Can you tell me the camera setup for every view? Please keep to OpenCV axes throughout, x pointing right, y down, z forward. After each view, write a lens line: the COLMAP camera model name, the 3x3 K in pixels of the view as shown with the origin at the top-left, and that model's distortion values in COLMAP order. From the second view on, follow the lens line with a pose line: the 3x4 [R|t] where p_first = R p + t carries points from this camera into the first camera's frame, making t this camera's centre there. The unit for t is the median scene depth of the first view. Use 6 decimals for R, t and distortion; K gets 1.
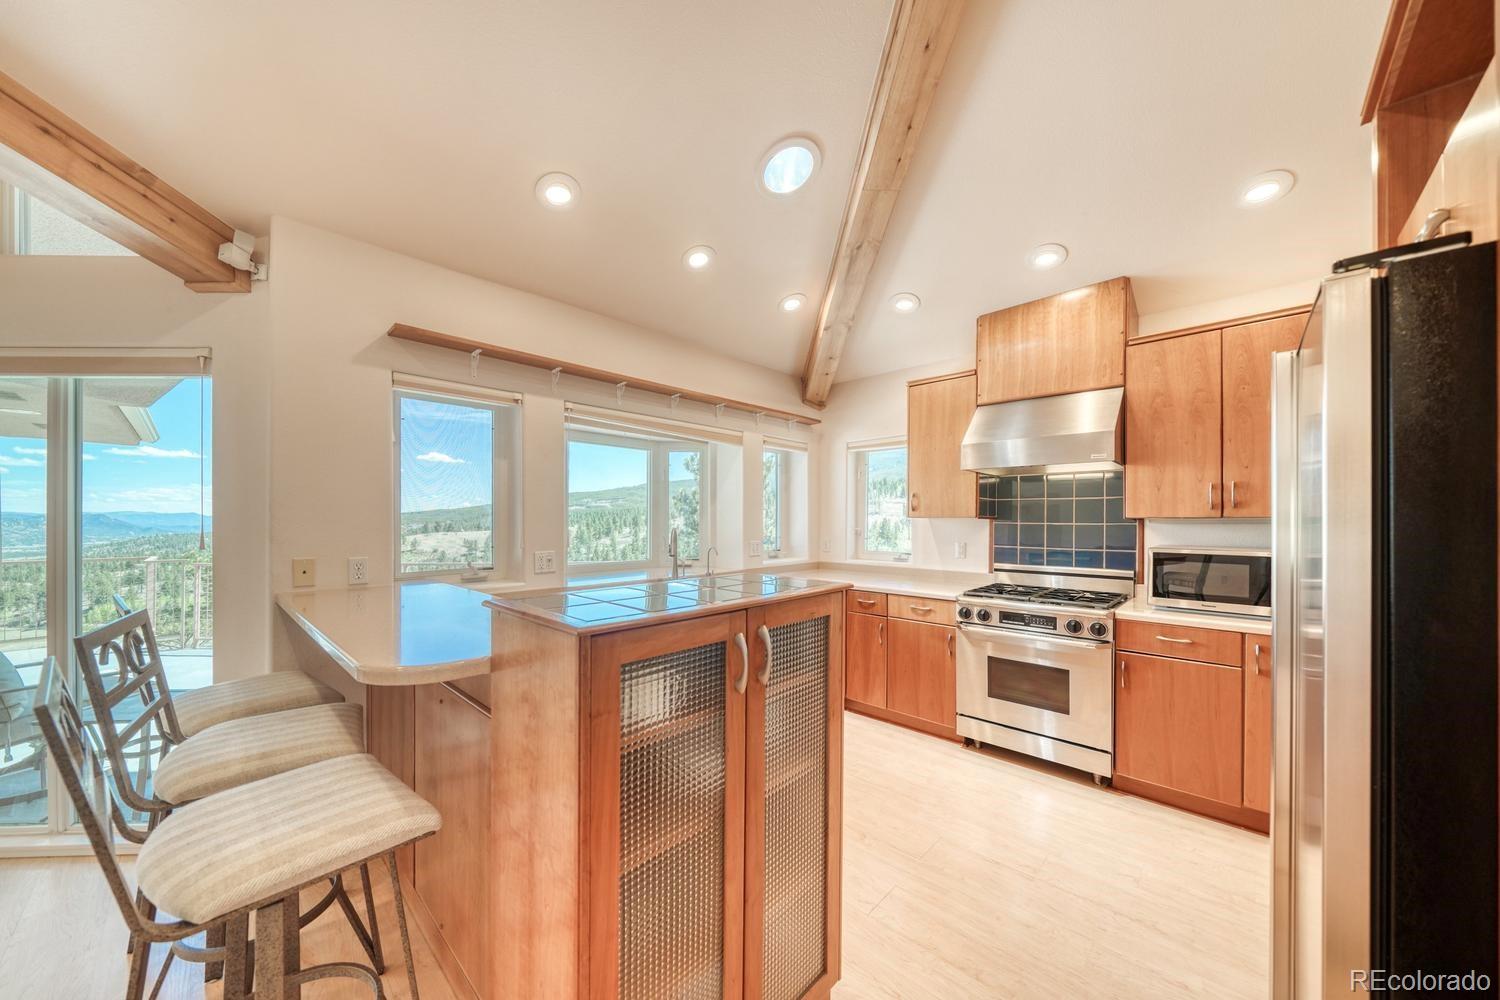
lens RADIAL K [[519.5, 0, 747.6], [0, 519.5, 518.3], [0, 0, 1]] dist [-0.000050, -0.000007]
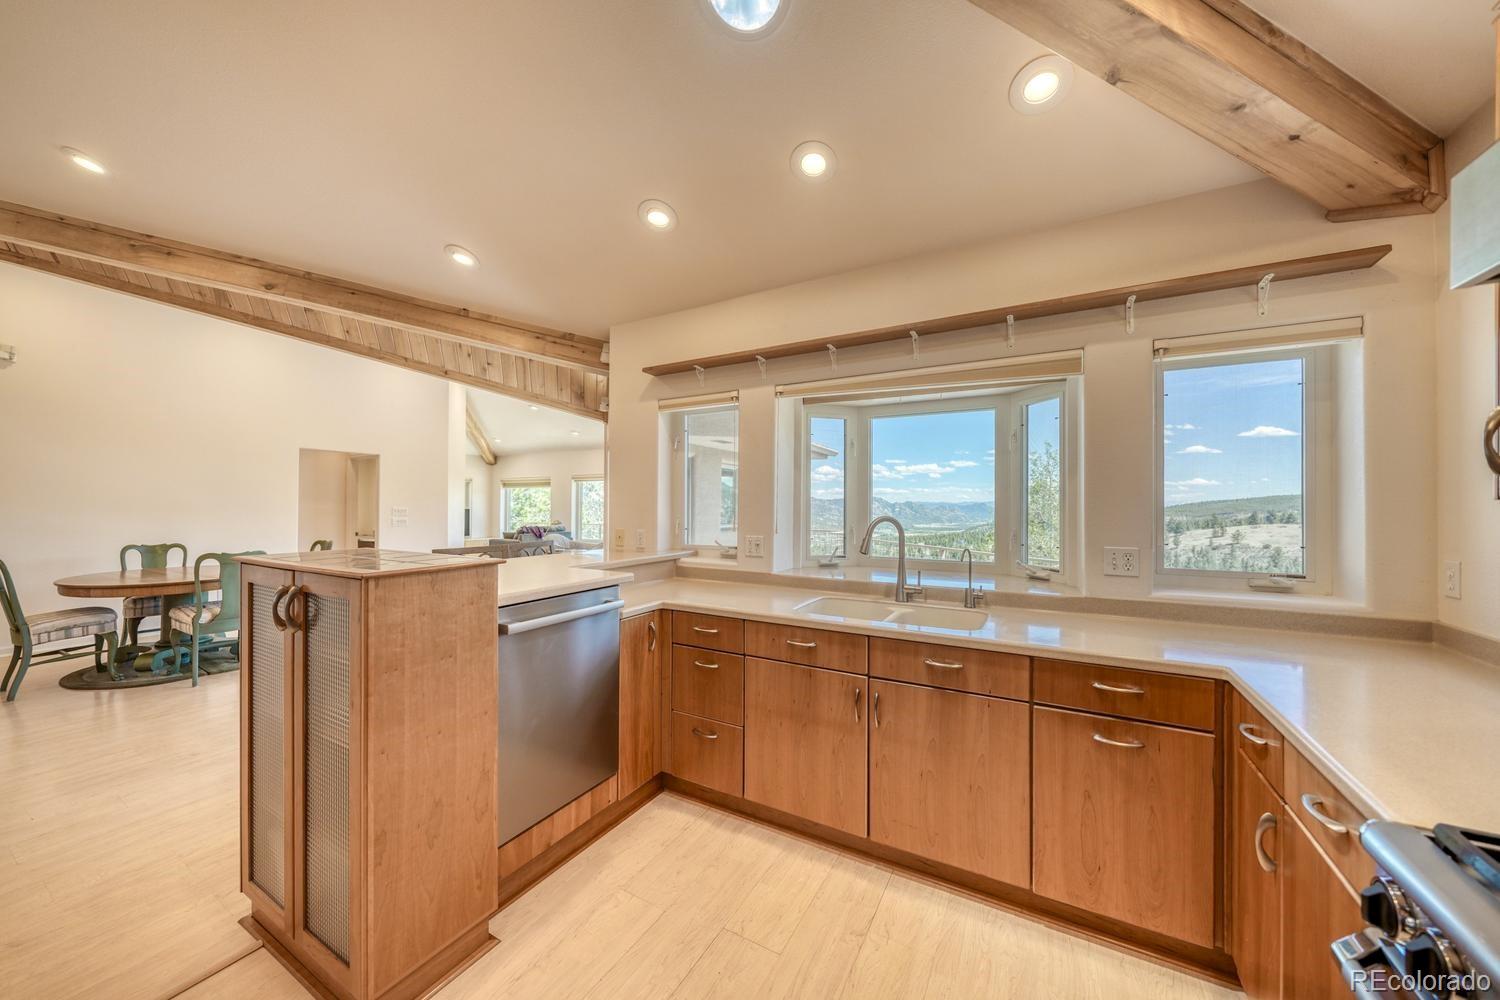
lens RADIAL K [[532.6, 0, 748.2], [0, 532.6, 503.8], [0, 0, 1]] dist [0.000171, -0.000009]
pose [[0.244878, -0.005956, -0.969535, 0.430387], [0.000612, 0.999982, -0.005988, 0.002947], [0.969554, 0.000873, 0.244878, 0.491823]]
